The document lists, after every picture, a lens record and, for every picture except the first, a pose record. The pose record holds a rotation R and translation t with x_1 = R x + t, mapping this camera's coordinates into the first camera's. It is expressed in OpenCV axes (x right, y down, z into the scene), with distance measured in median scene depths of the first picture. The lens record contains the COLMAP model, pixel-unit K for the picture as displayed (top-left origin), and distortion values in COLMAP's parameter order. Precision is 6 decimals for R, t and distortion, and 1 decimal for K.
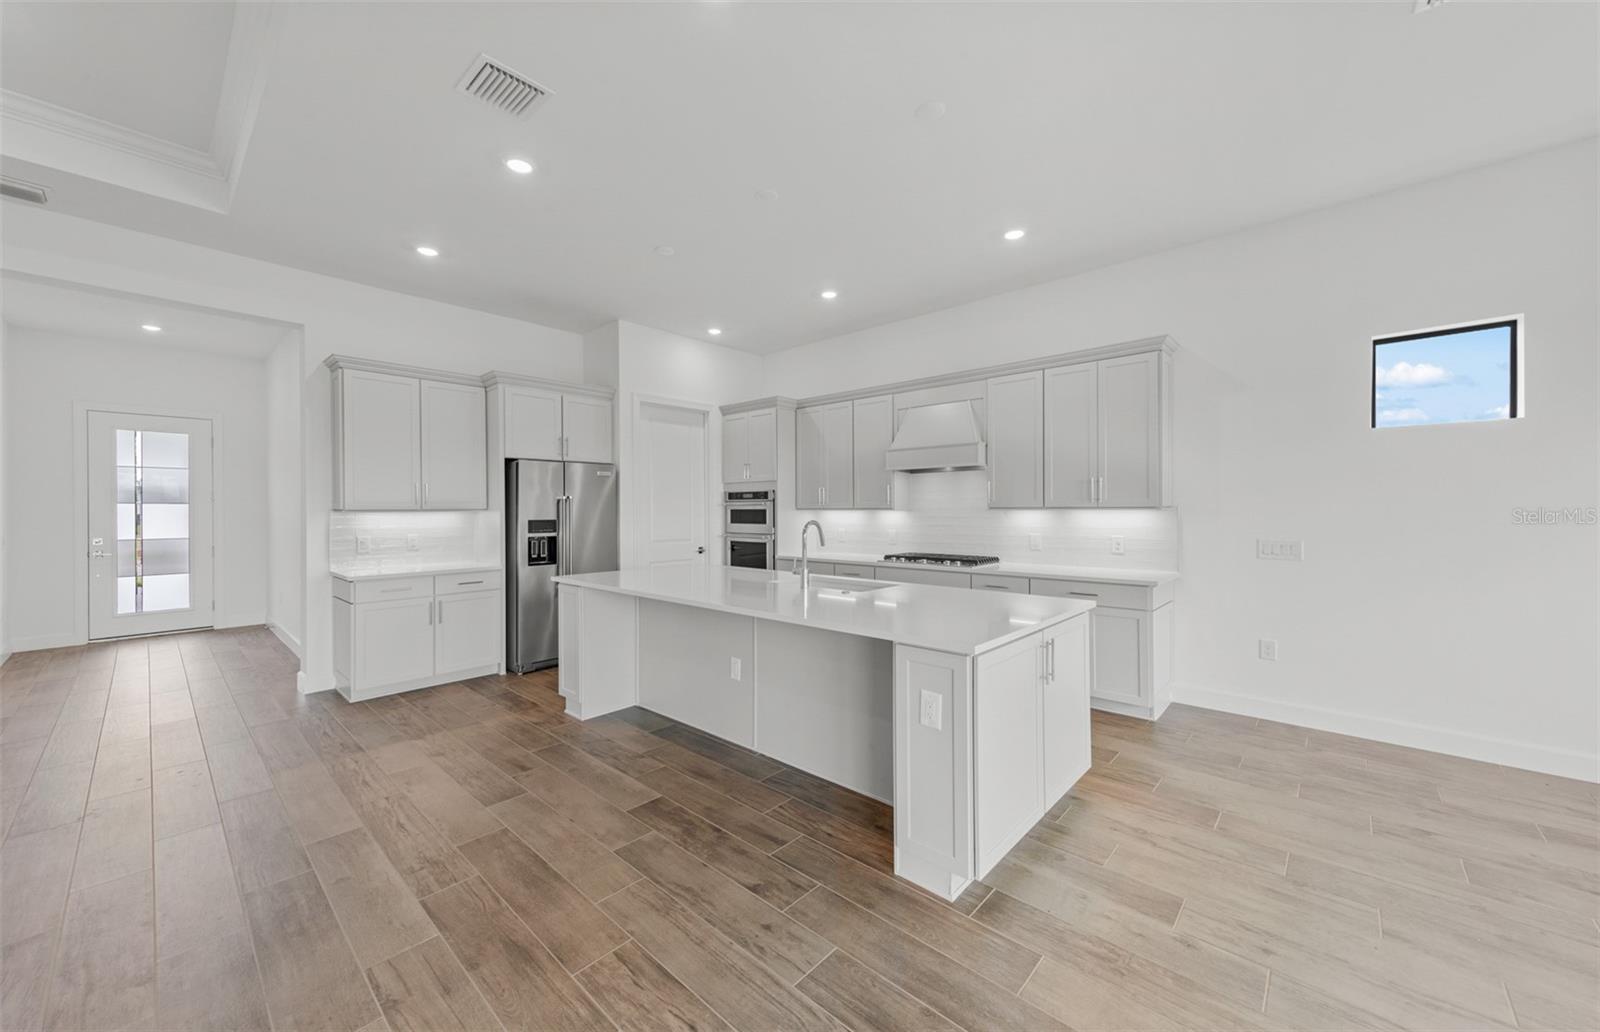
lens RADIAL K [[589.5, 0, 821.3], [0, 589.5, 511.5], [0, 0, 1]] dist [0.011006, 0.000099]
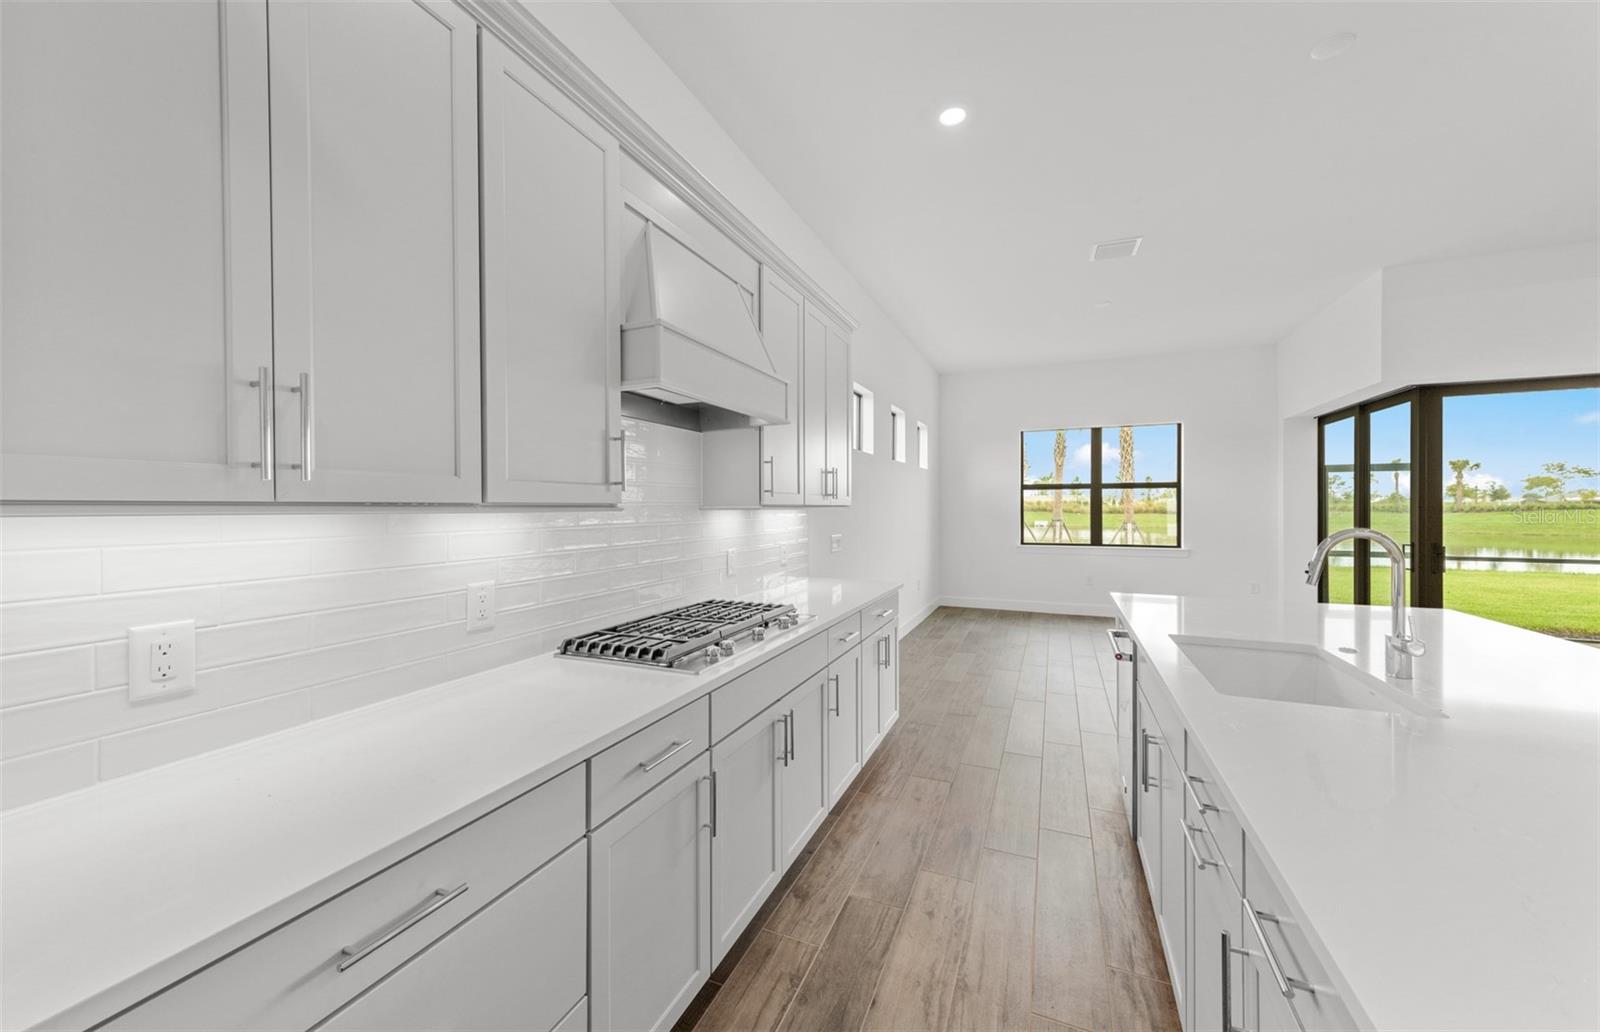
lens RADIAL K [[586.8, 0, 802.2], [0, 586.8, 509.0], [0, 0, 1]] dist [0.012815, -0.000068]
pose [[-0.308057, 0.003974, 0.951360, -0.251891], [0.011897, 0.999929, -0.000325, -0.000730], [-0.951294, 0.011218, -0.308082, 1.214156]]
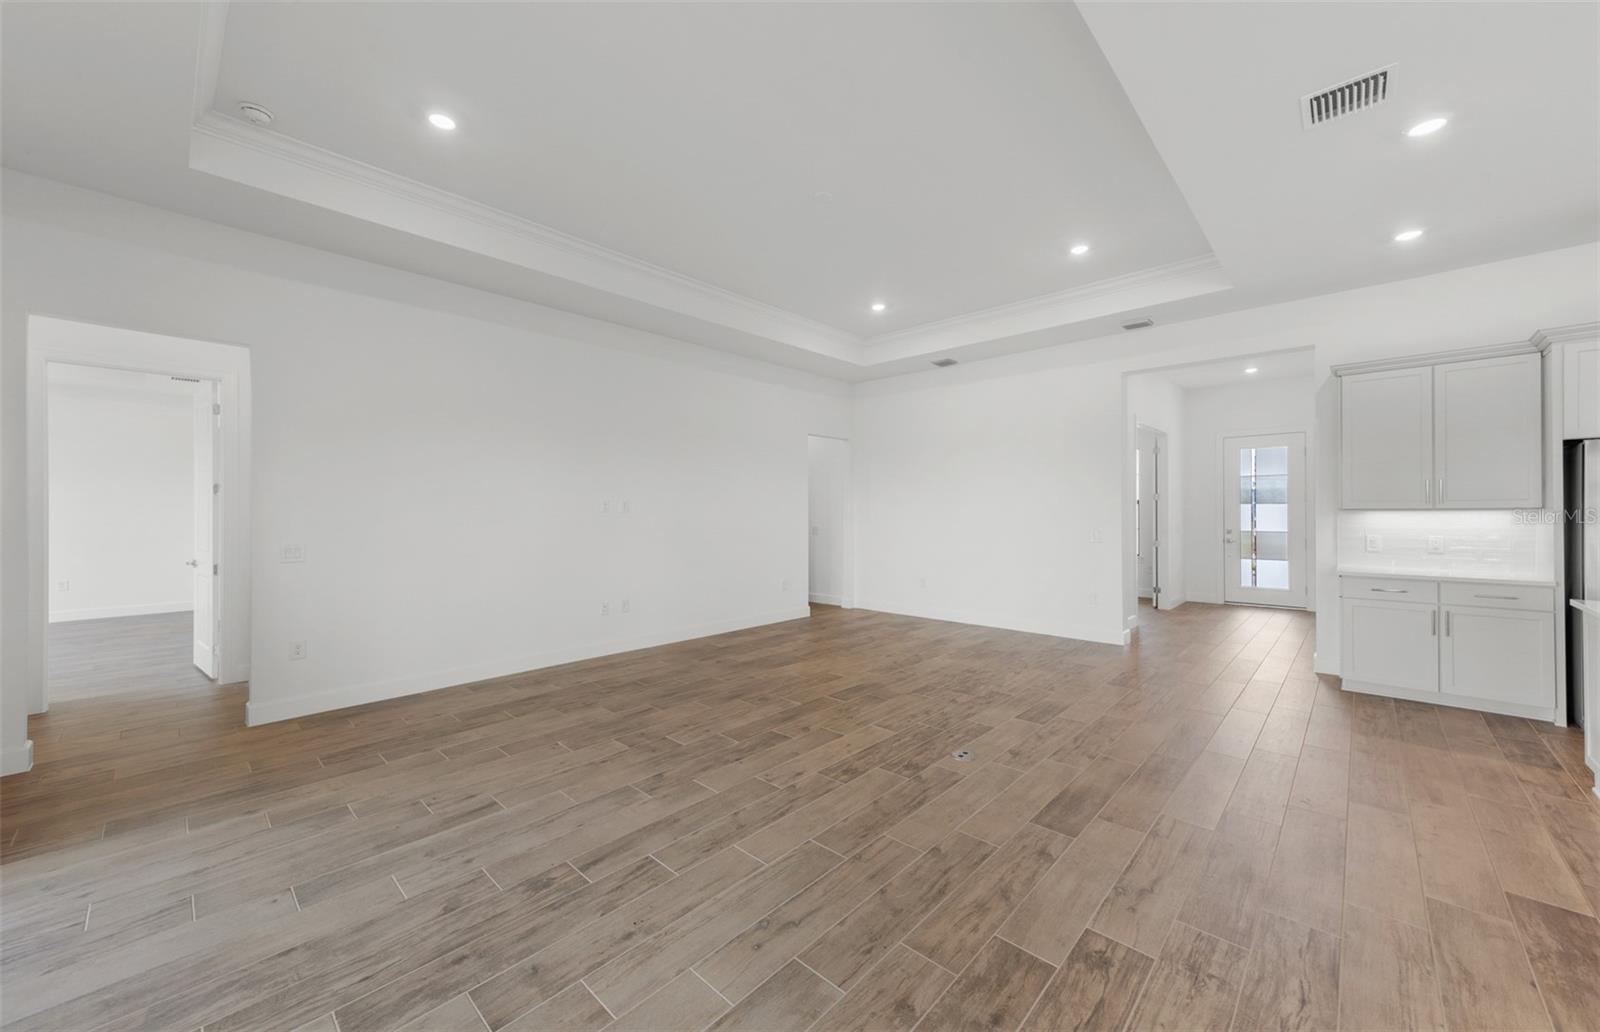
lens RADIAL K [[597.0, 0, 779.5], [0, 597.0, 513.1], [0, 0, 1]] dist [0.008776, -0.000002]
pose [[-0.051797, 0.008523, -0.998621, 0.315701], [-0.004410, 0.999952, 0.008763, 0.000373], [0.998648, 0.004858, -0.051757, 0.045376]]
